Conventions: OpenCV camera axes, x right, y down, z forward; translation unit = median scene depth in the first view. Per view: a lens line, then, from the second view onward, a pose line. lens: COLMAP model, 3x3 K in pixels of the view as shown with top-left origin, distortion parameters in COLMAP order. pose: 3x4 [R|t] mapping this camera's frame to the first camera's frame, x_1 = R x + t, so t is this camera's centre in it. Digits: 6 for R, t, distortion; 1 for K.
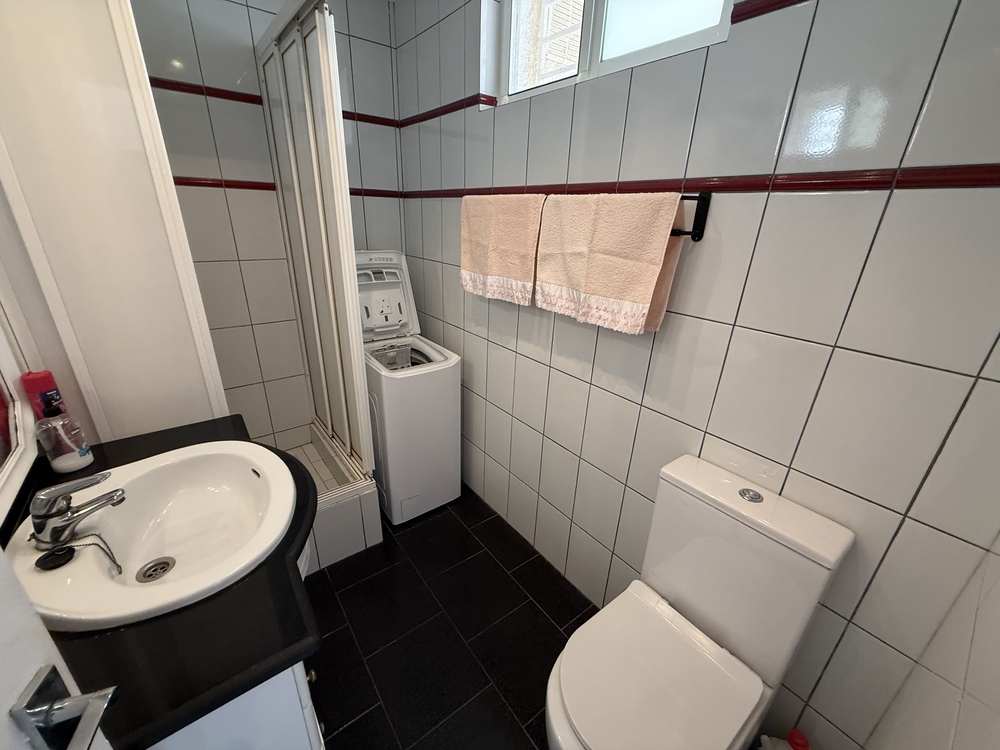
lens RADIAL K [[397.6, 0, 497.2], [0, 397.6, 375.1], [0, 0, 1]] dist [-0.000663, -0.000195]
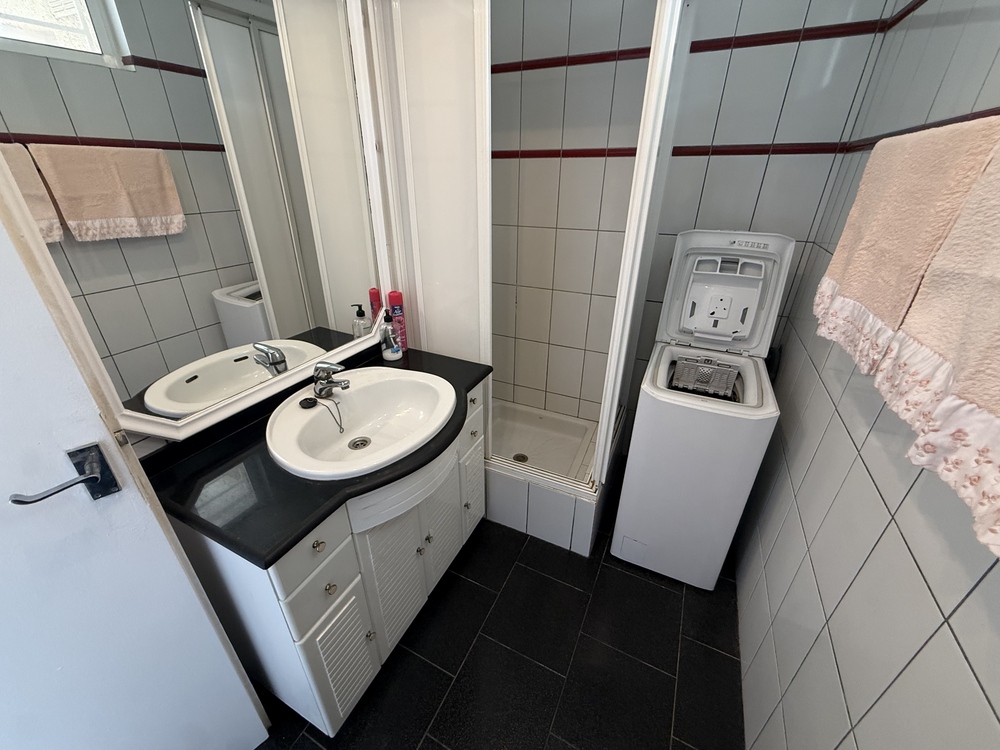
lens RADIAL K [[397.6, 0, 497.2], [0, 397.6, 374.2], [0, 0, 1]] dist [-0.000663, -0.000195]
pose [[0.443477, 0.371289, -0.815765, 0.188096], [-0.321767, 0.915441, 0.241732, -0.105158], [0.836537, 0.155284, 0.525446, 0.278989]]
